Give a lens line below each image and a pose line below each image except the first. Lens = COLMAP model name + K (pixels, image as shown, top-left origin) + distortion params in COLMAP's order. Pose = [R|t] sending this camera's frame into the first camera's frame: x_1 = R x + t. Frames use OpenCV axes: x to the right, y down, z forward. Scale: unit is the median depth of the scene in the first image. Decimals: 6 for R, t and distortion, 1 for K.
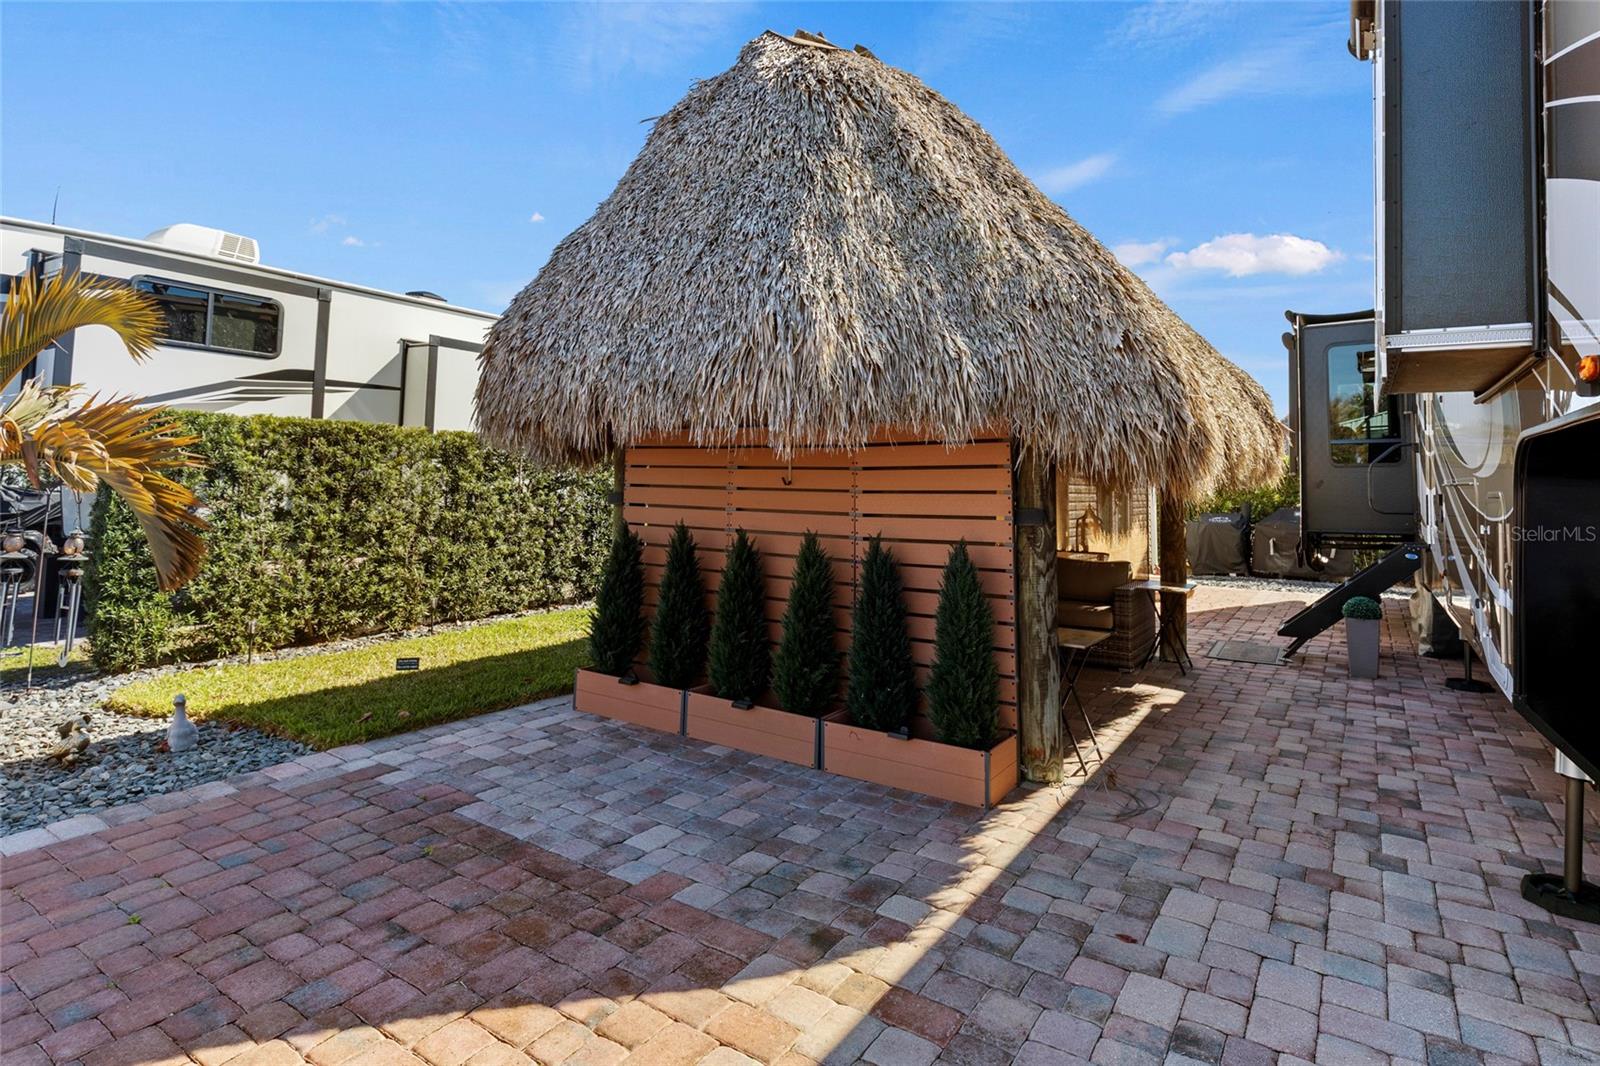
lens RADIAL K [[816.7, 0, 798.7], [0, 816.7, 440.2], [0, 0, 1]] dist [-0.000195, -0.000681]
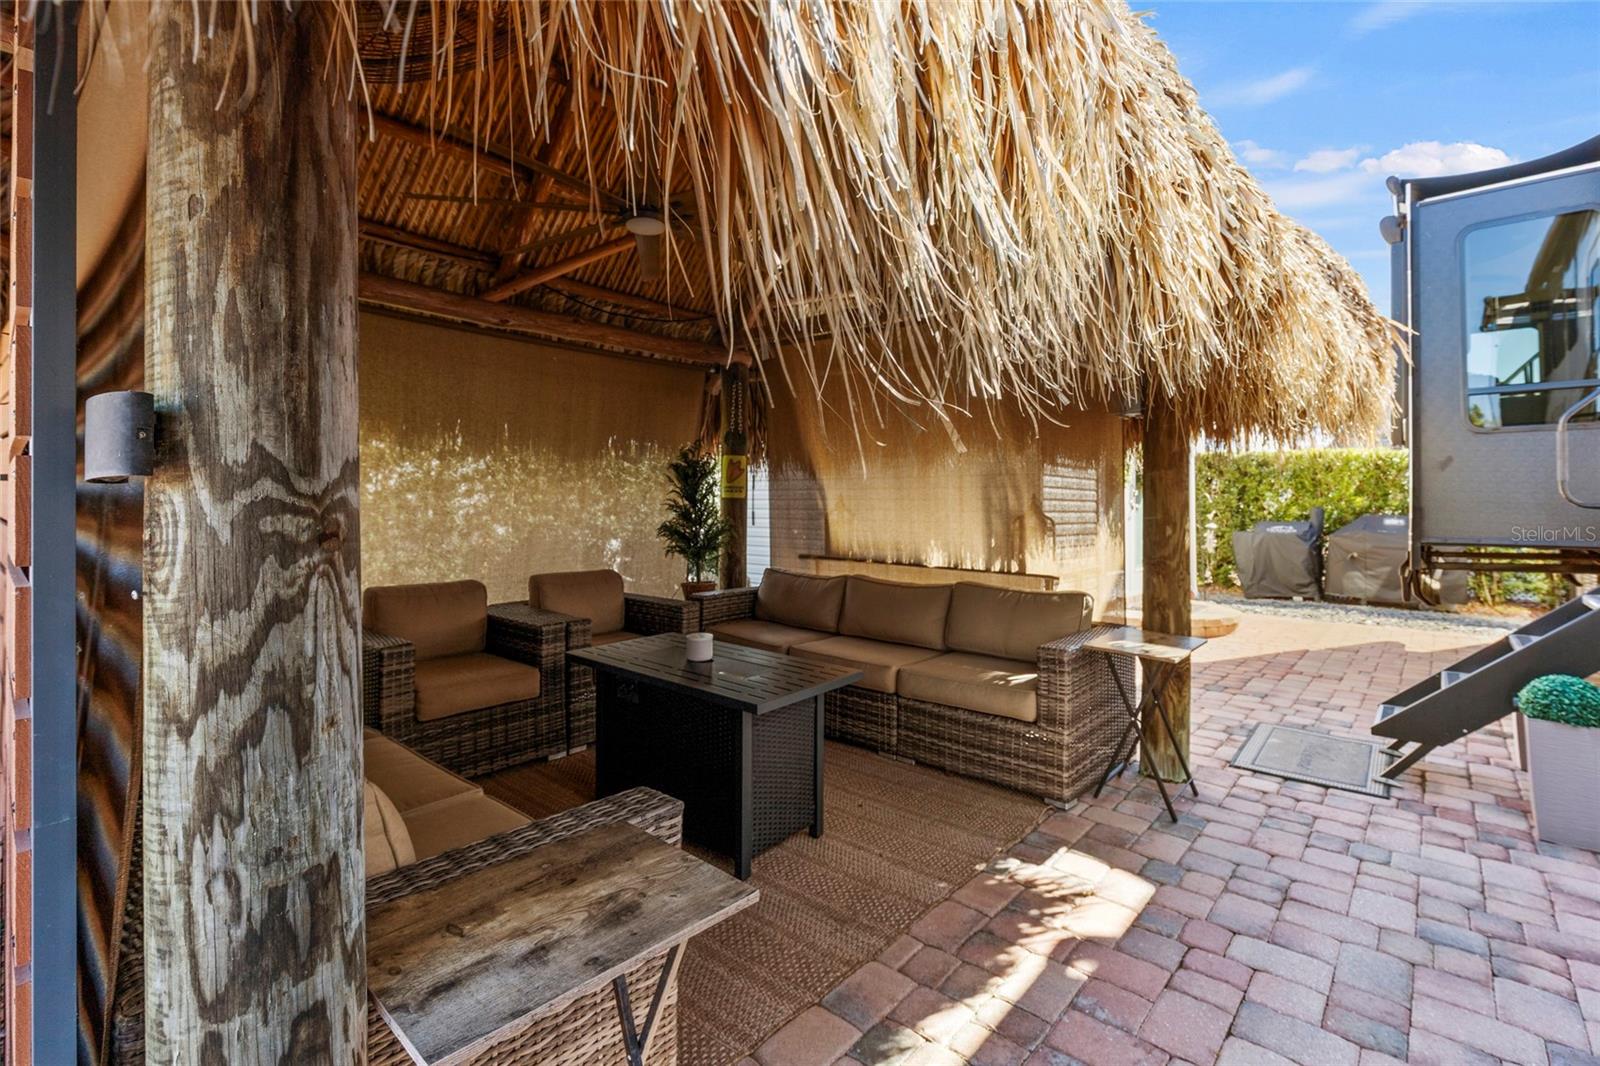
lens RADIAL K [[731.2, 0, 803.7], [0, 731.2, 484.1], [0, 0, 1]] dist [0.001119, -0.000730]
pose [[0.993447, -0.005530, -0.114159, 0.467018], [0.008798, 0.999565, 0.028141, 0.100677], [0.113954, -0.028961, 0.993064, 0.833236]]
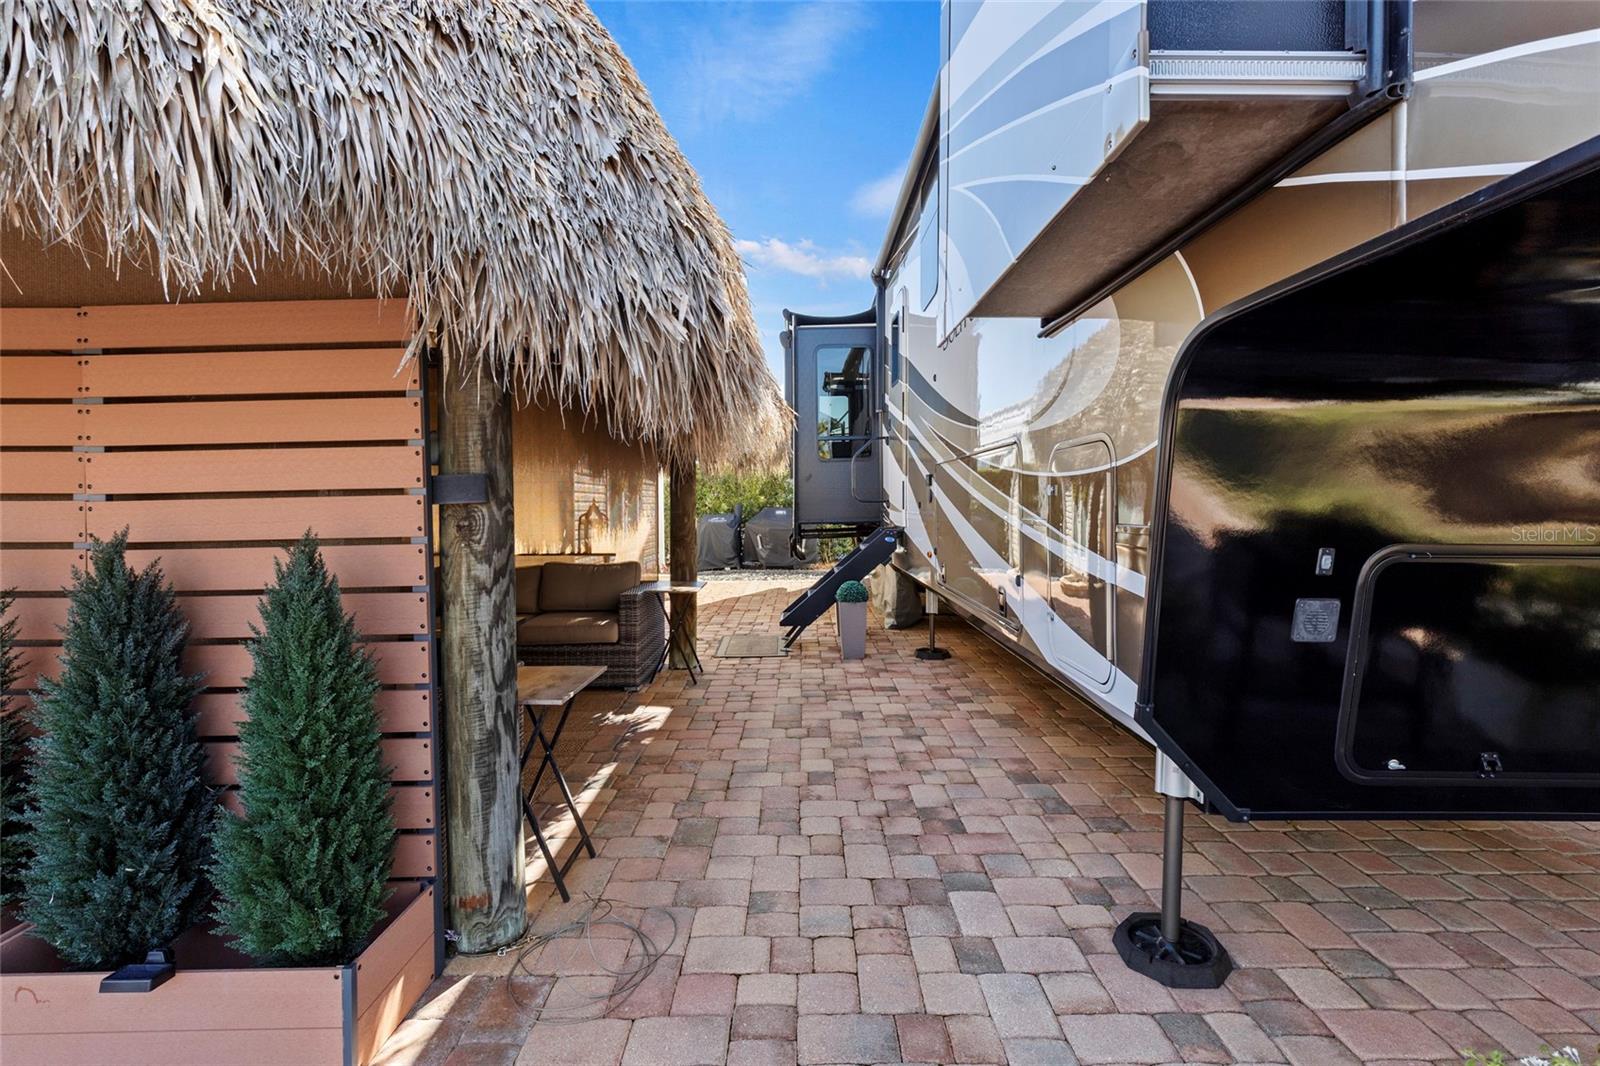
lens RADIAL K [[724.3, 0, 800.7], [0, 724.3, 503.4], [0, 0, 1]] dist [0.001240, -0.000061]
pose [[0.824316, -0.018581, 0.565825, 0.193838], [-0.014207, 0.998468, 0.053485, 0.073902], [-0.565952, -0.052127, 0.822788, 0.462905]]
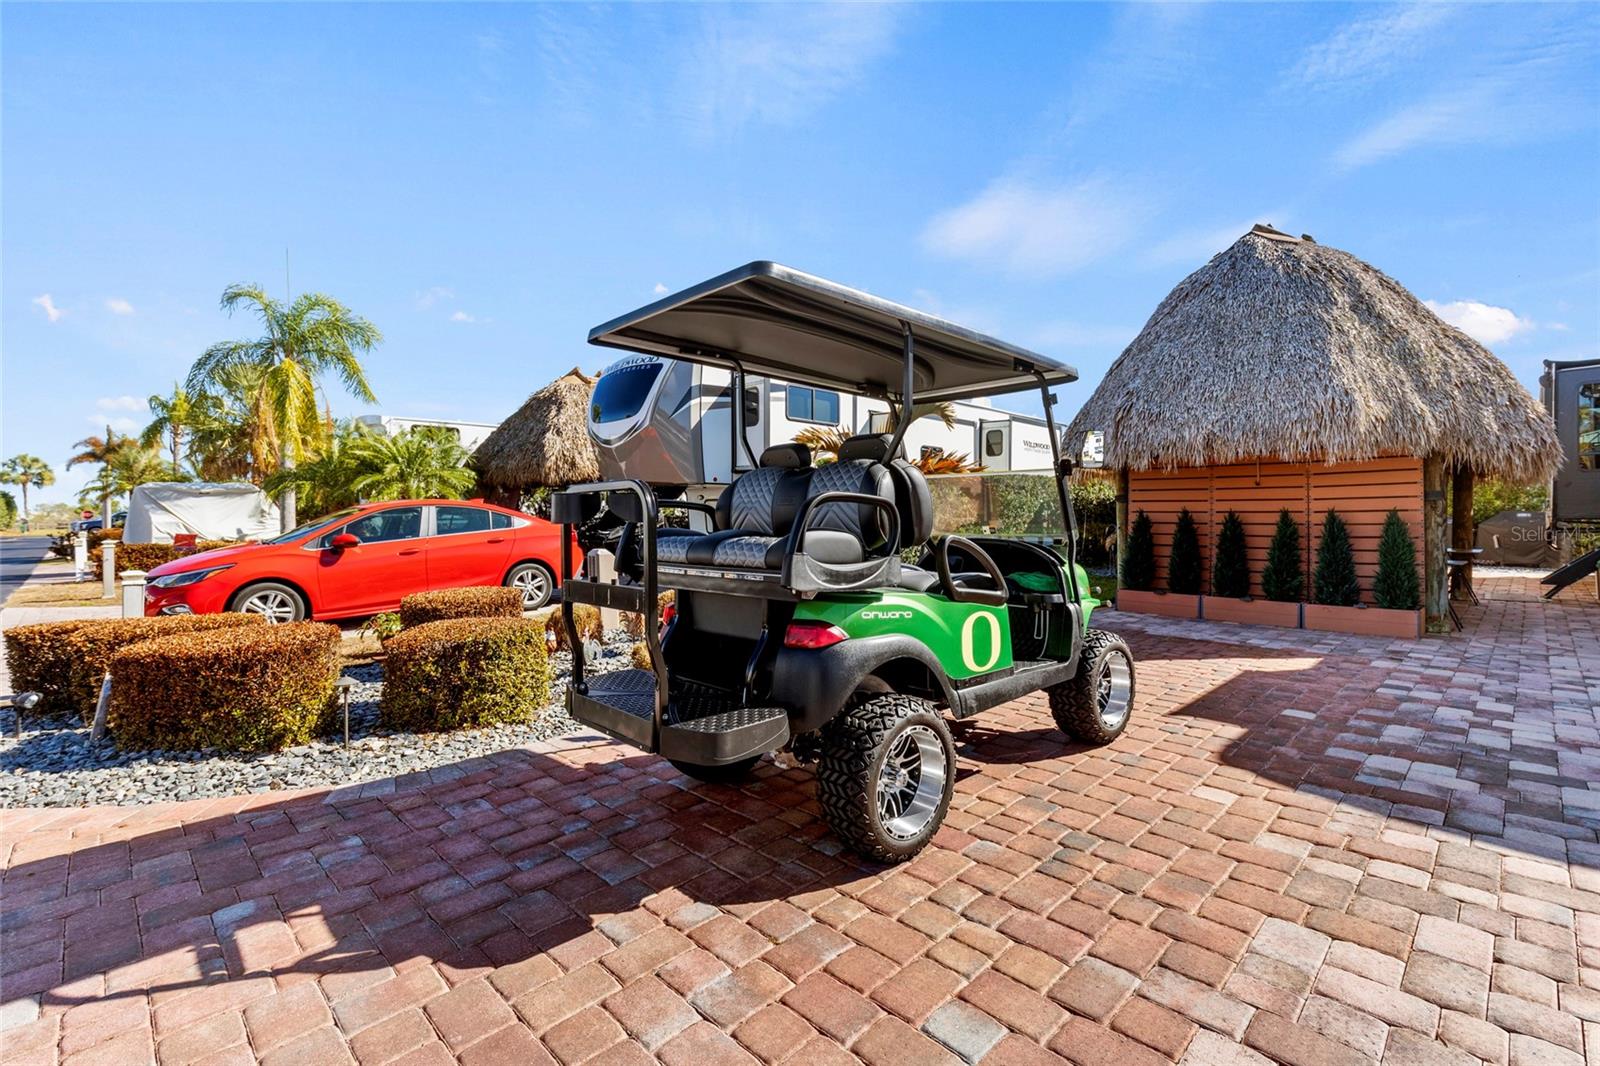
lens RADIAL K [[723.7, 0, 805.9], [0, 723.7, 528.4], [0, 0, 1]] dist [0.001653, -0.000274]
pose [[0.983199, -0.014731, -0.181943, -0.834874], [0.027692, 0.997239, 0.068903, 0.014453], [0.180426, -0.072784, 0.980892, -0.906184]]
